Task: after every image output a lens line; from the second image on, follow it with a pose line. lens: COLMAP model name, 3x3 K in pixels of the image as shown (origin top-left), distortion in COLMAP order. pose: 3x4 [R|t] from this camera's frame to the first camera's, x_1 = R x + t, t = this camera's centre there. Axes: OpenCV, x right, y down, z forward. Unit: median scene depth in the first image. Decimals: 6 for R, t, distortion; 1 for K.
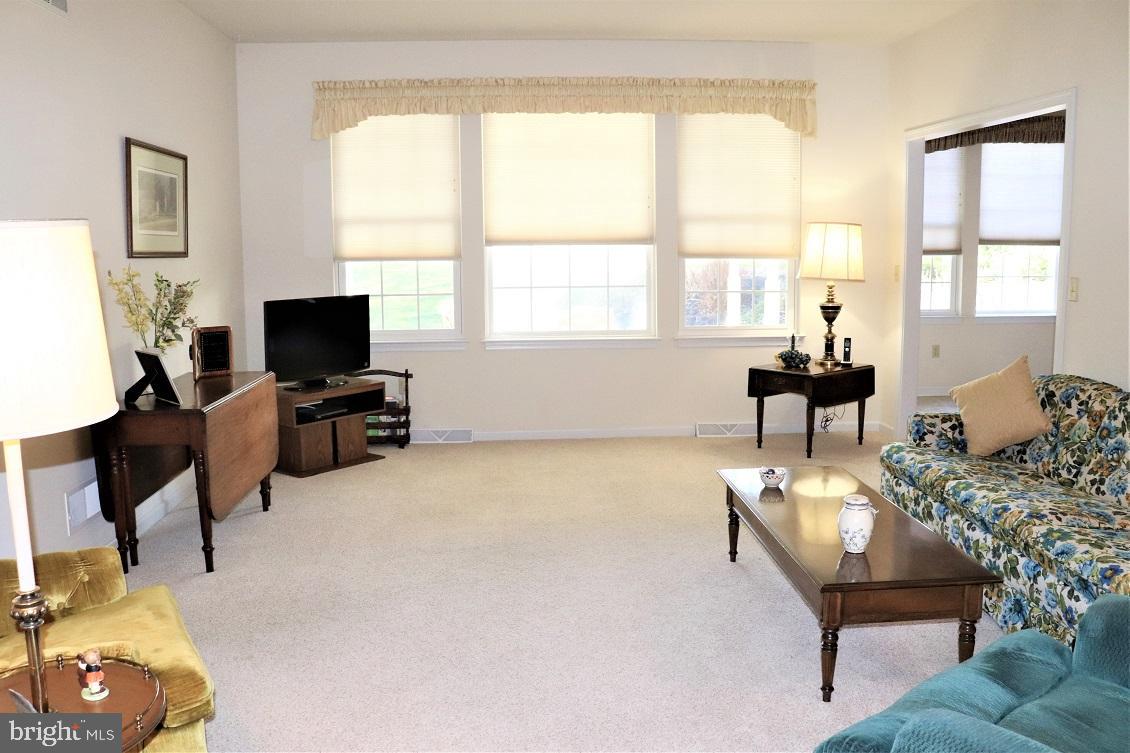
lens RADIAL K [[947.0, 0, 556.0], [0, 947.0, 364.0], [0, 0, 1]] dist [-0.149558, 0.108356]
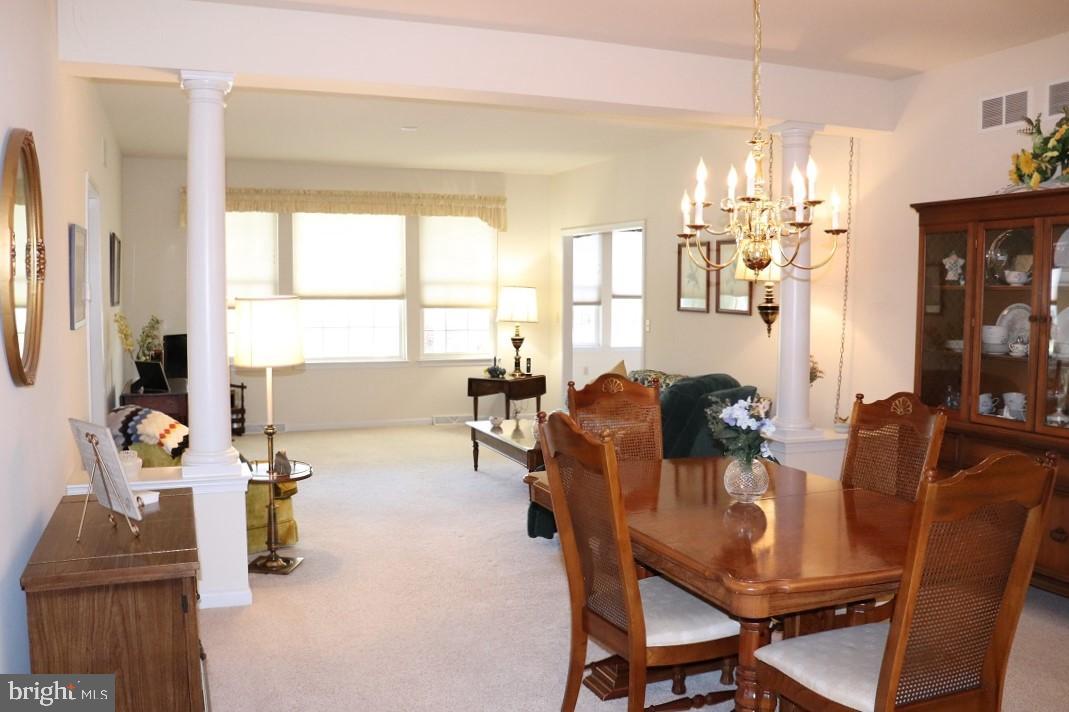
lens RADIAL K [[895.9, 0, 536.3], [0, 895.9, 361.6], [0, 0, 1]] dist [-0.149558, 0.108356]
pose [[0.948782, -0.010230, 0.315765, -0.159133], [0.026520, 0.998527, -0.047336, 0.050514], [-0.314815, 0.053285, 0.947656, -0.456203]]
